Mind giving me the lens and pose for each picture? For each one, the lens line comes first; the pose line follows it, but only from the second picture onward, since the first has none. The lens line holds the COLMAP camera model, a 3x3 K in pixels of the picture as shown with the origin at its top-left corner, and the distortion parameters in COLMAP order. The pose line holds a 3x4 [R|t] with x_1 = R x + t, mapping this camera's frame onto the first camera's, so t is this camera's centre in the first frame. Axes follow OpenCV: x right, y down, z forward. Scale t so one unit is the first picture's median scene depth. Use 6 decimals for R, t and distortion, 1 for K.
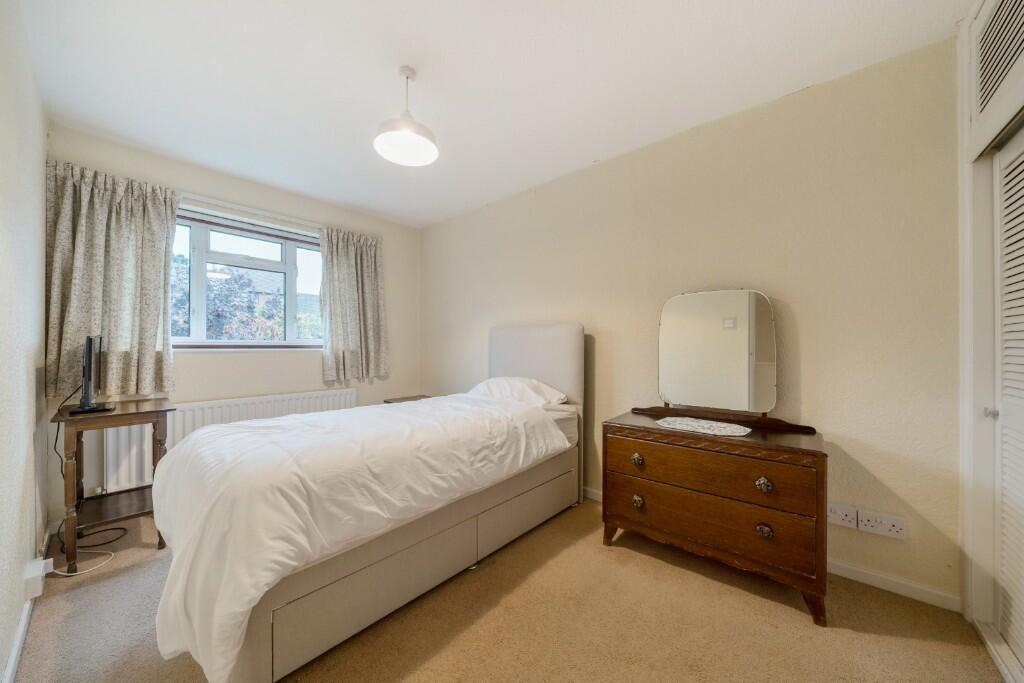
lens RADIAL K [[354.8, 0, 516.2], [0, 354.8, 344.5], [0, 0, 1]] dist [-0.000528, -0.000028]
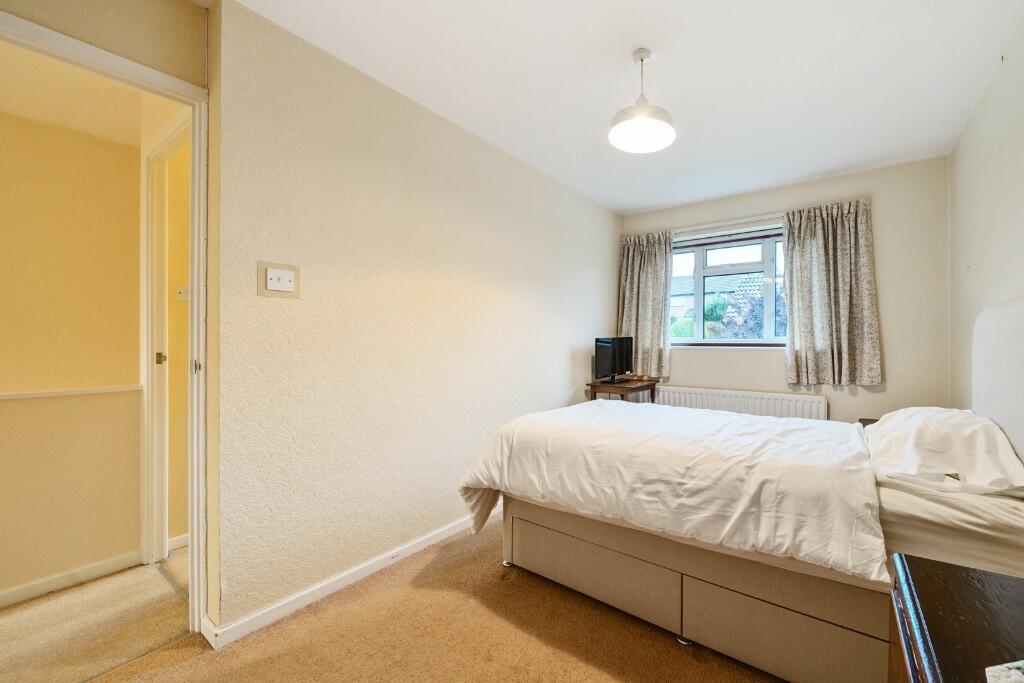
lens RADIAL K [[325.9, 0, 514.1], [0, 325.9, 341.5], [0, 0, 1]] dist [0.000126, -0.000036]
pose [[0.170889, -0.005194, -0.985277, 0.504643], [0.001347, 0.999986, -0.005038, 0.000266], [0.985289, -0.000467, 0.170894, 0.544008]]
